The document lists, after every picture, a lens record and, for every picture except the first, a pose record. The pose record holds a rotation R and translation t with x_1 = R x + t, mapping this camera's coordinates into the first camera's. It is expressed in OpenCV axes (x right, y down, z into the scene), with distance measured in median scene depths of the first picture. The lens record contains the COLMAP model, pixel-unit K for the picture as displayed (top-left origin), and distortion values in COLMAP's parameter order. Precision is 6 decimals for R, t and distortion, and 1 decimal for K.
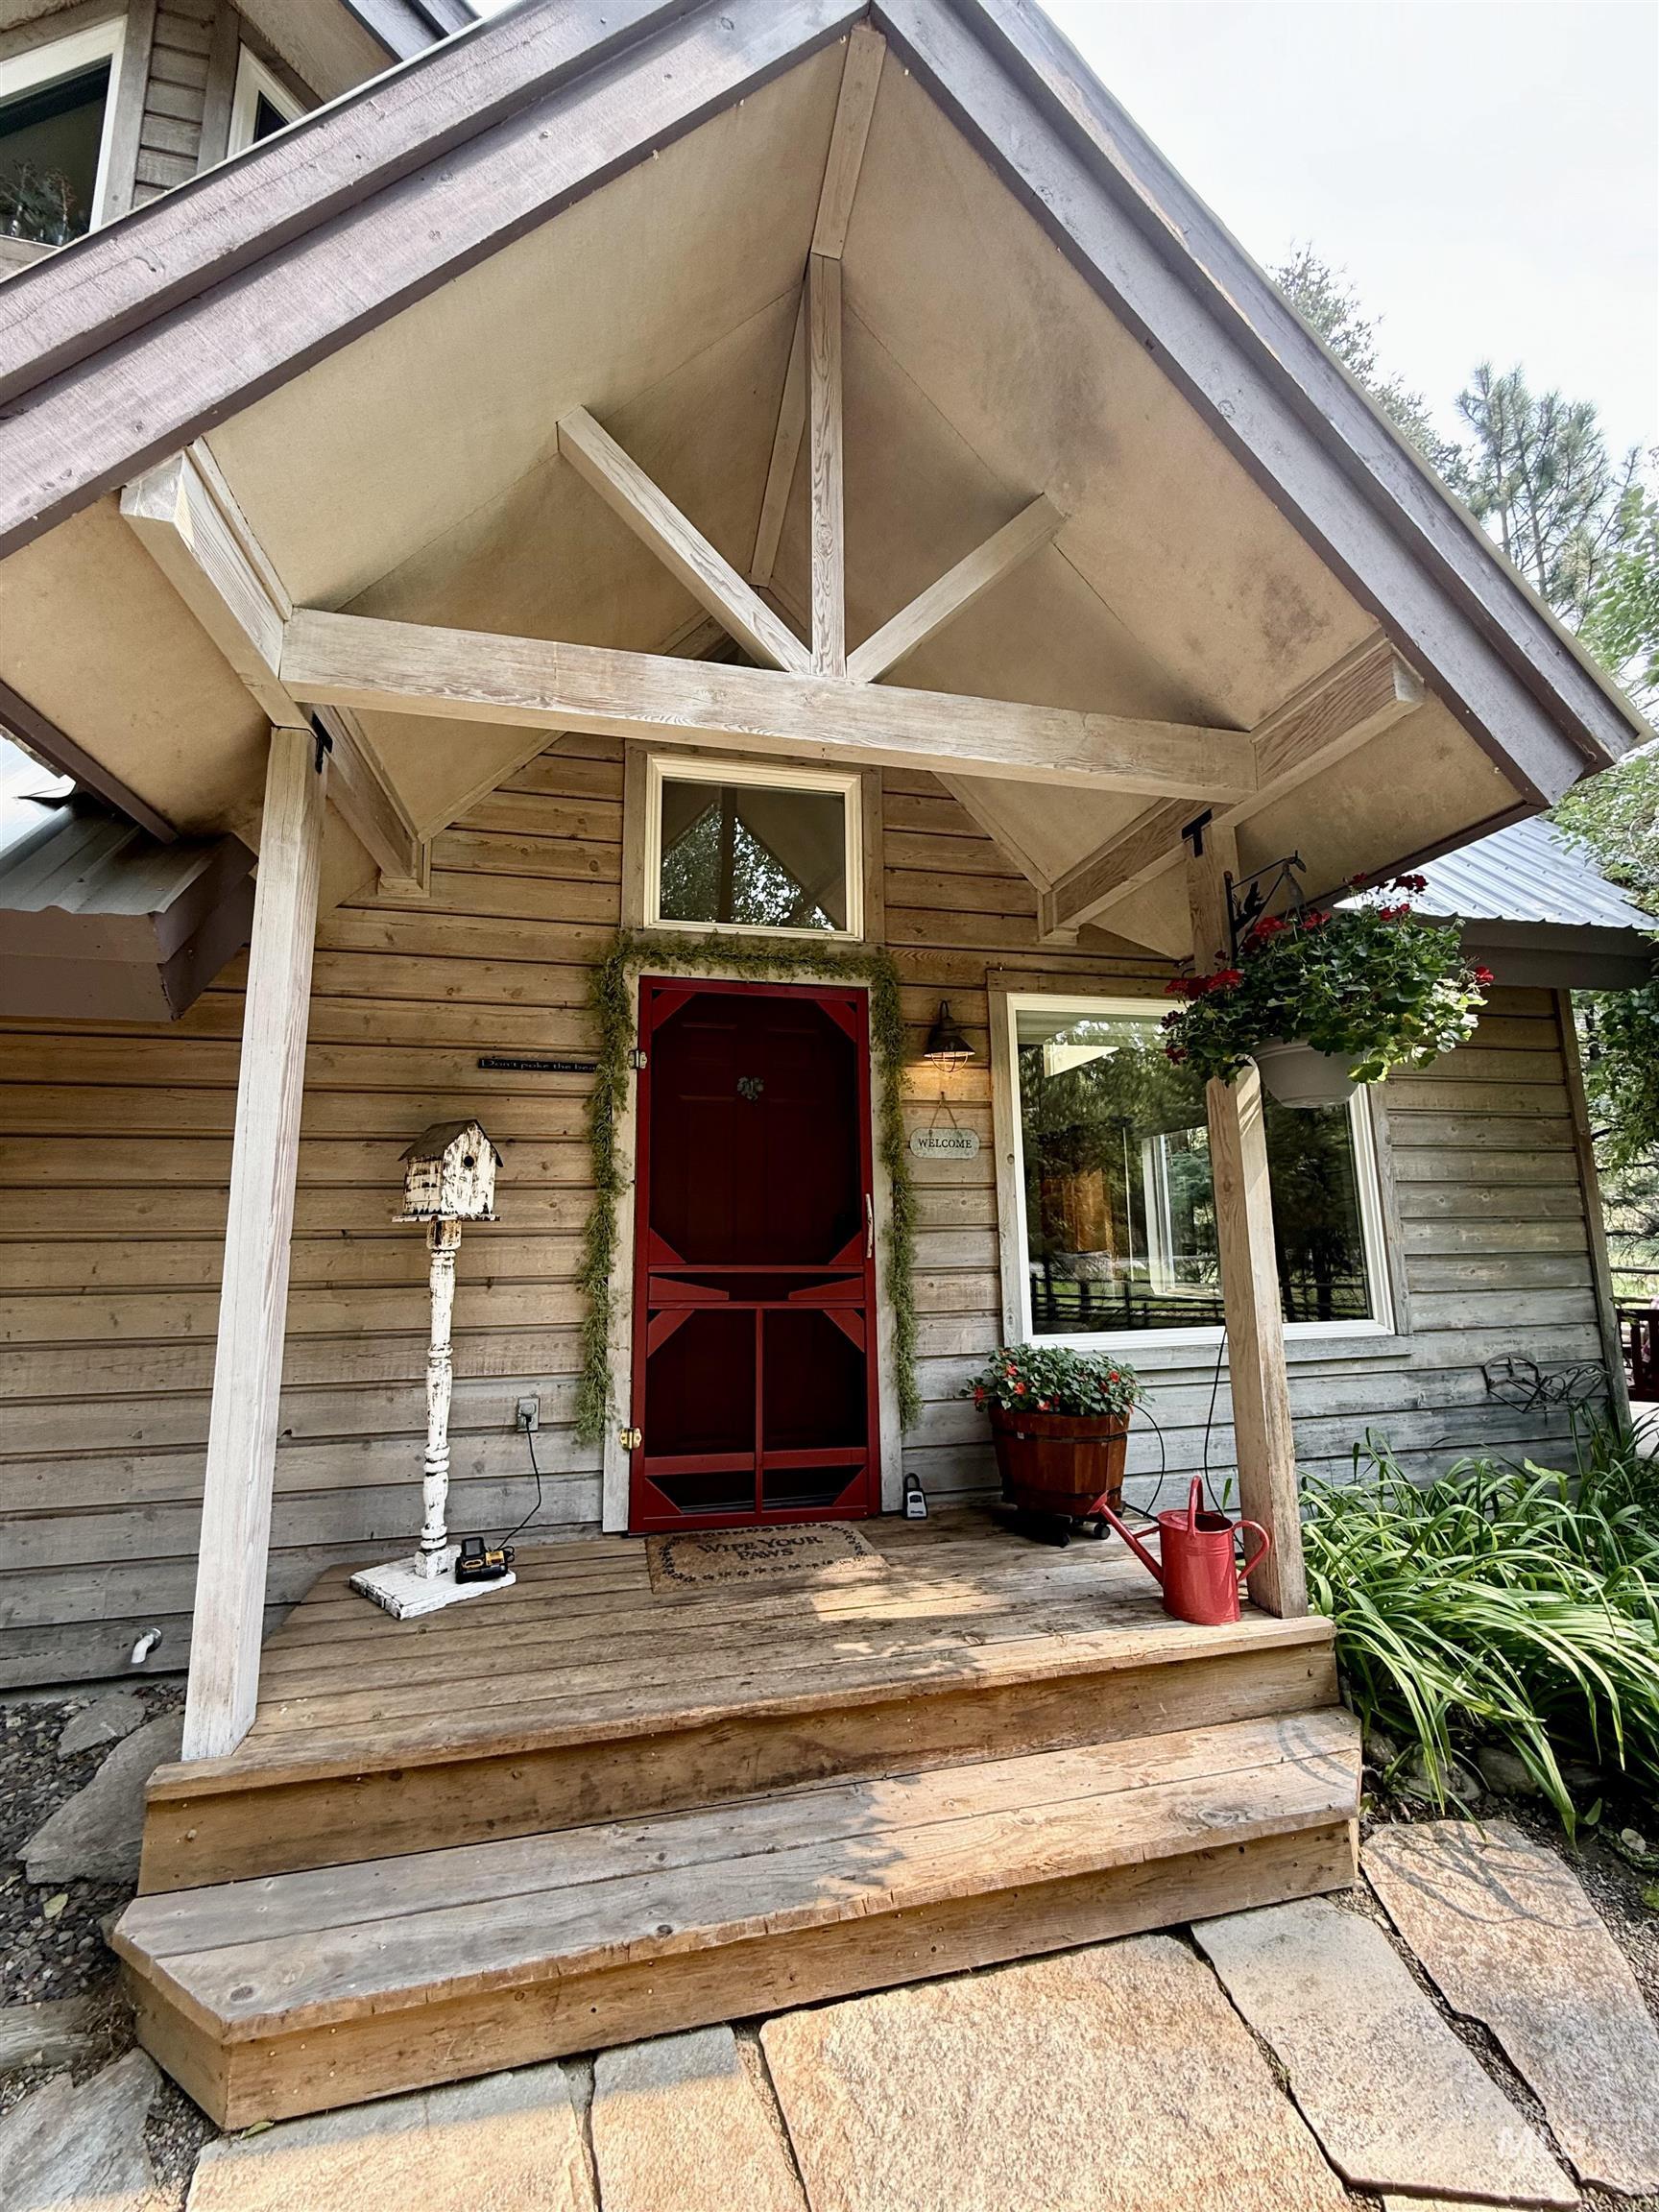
lens RADIAL K [[875.2, 0, 831.0], [0, 875.2, 1104.4], [0, 0, 1]] dist [-0.001574, 0.000336]
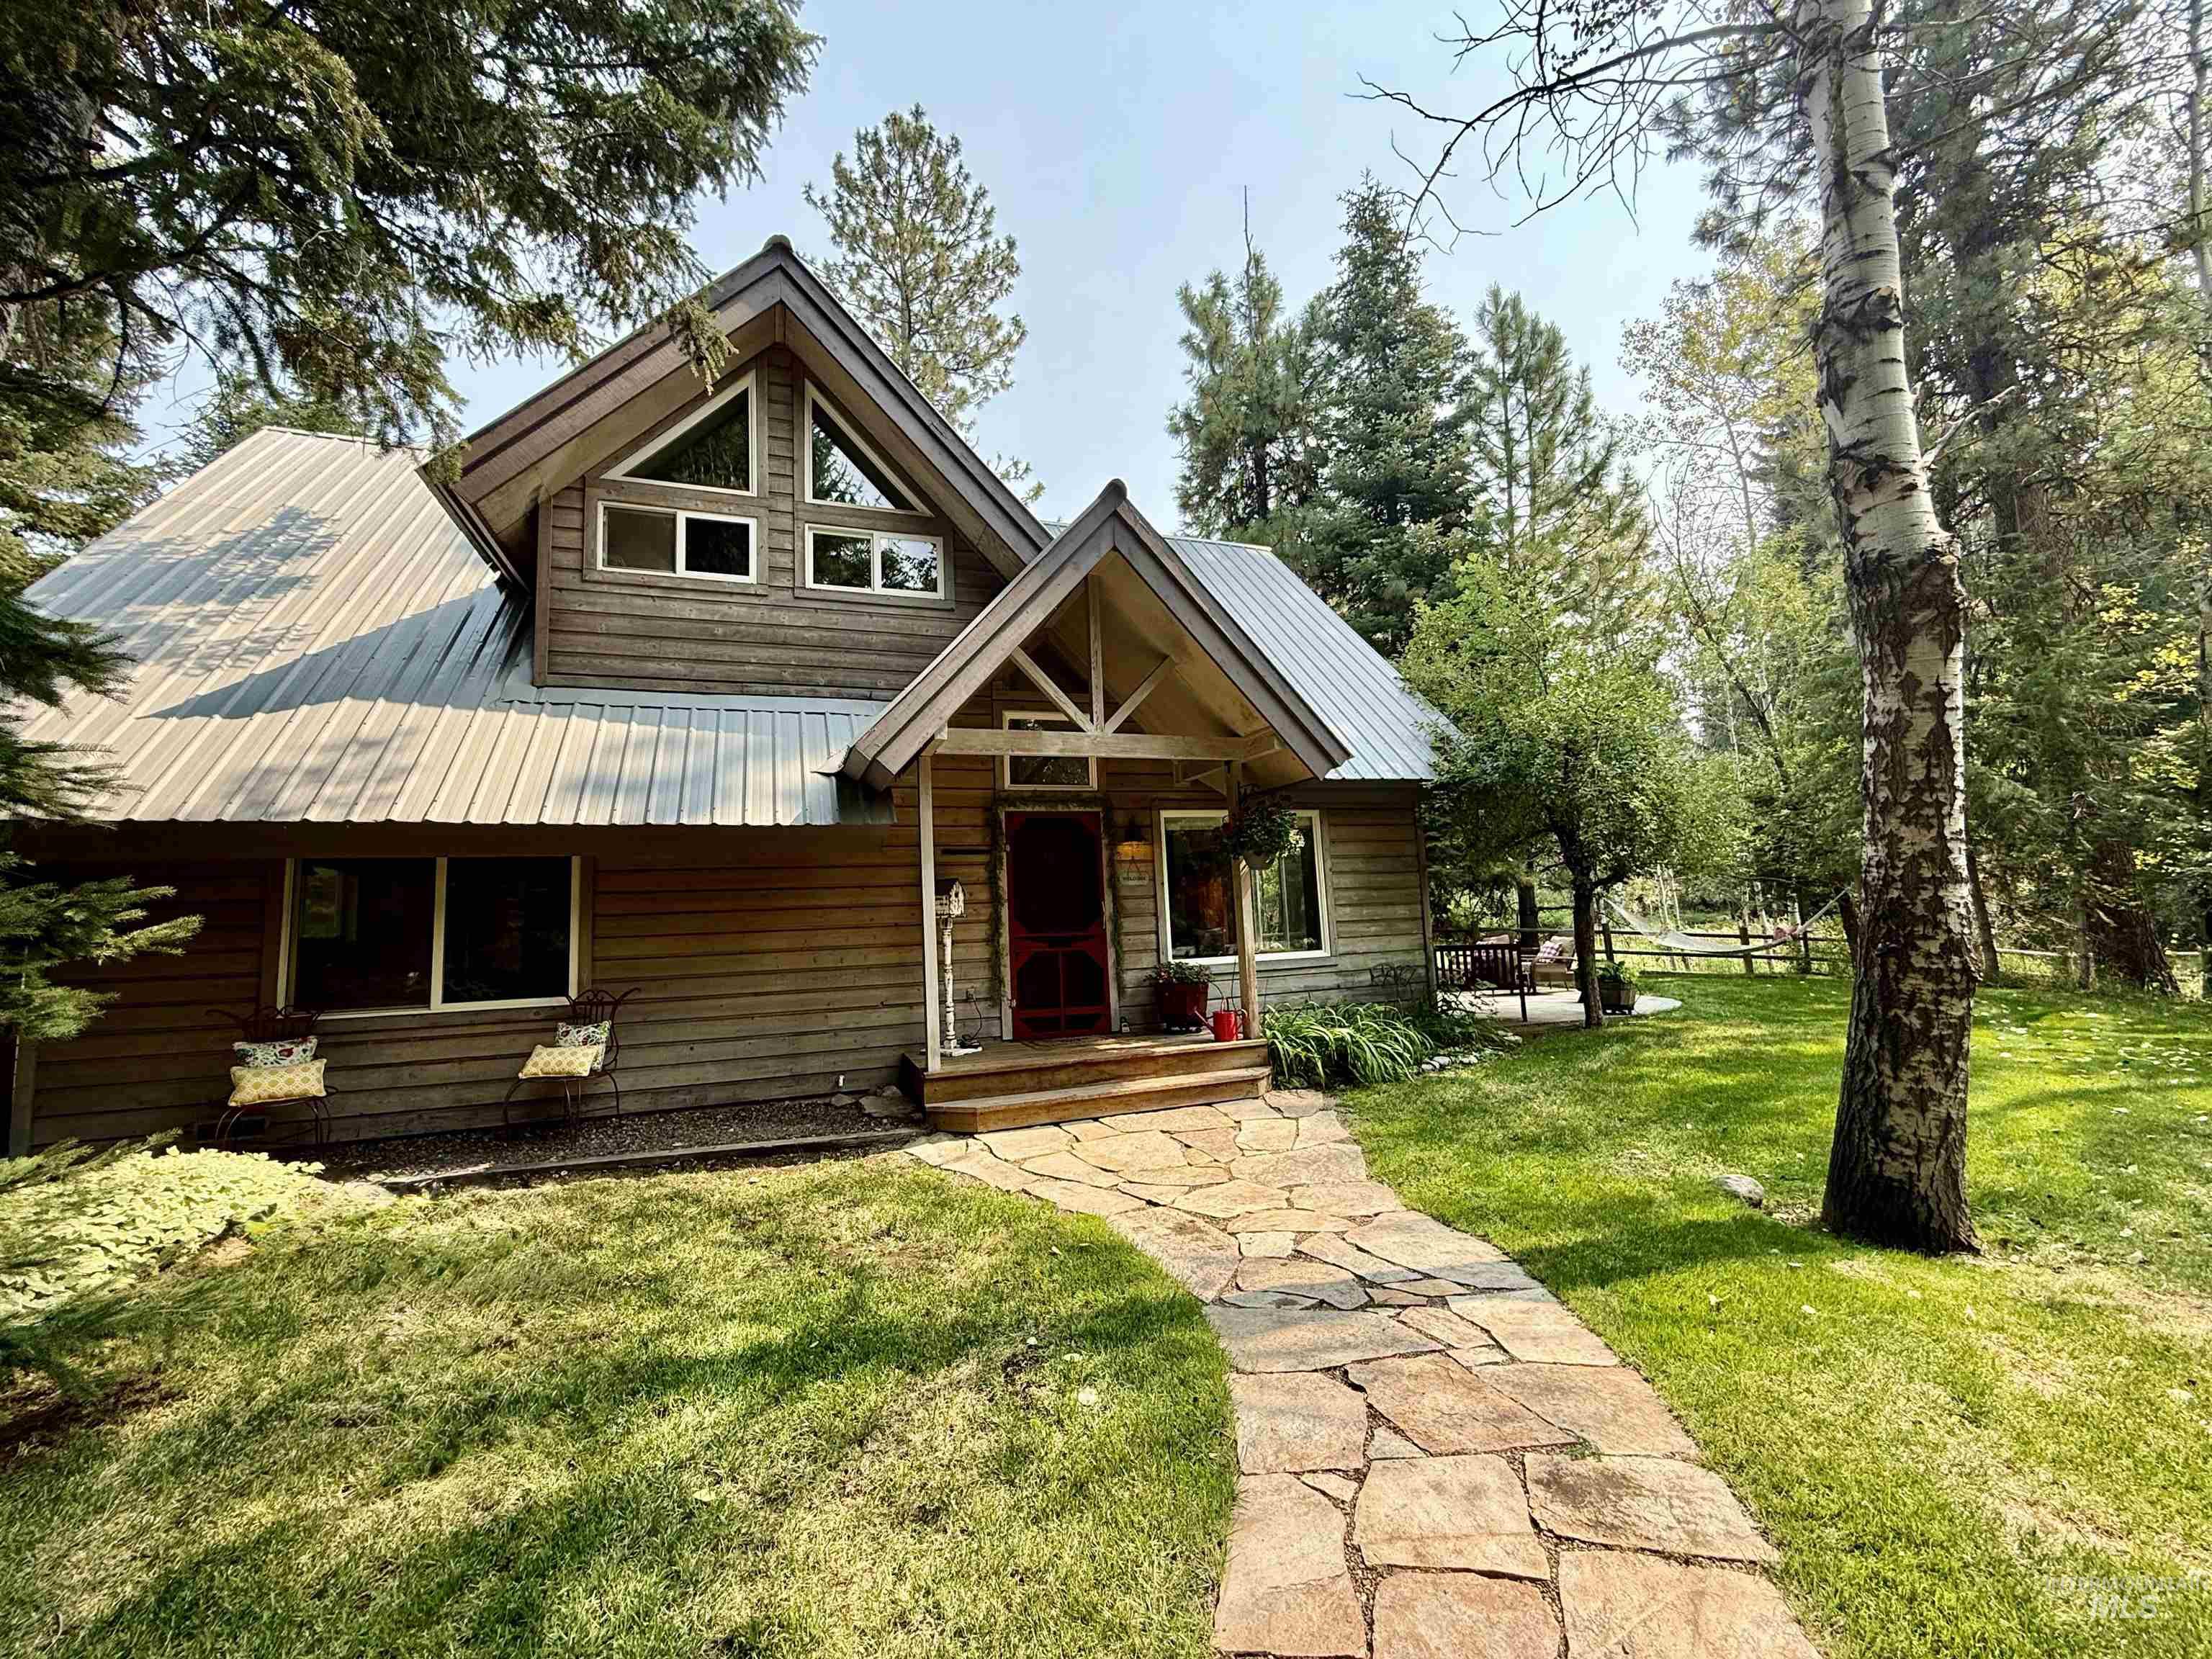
lens RADIAL K [[875.2, 0, 1100.4], [0, 875.2, 824.1], [0, 0, 1]] dist [-0.001574, 0.000336]
pose [[0.992573, -0.016996, 0.120458, -0.257476], [0.013104, 0.999368, 0.033034, -0.193666], [-0.120943, -0.031211, 0.992169, -1.400004]]
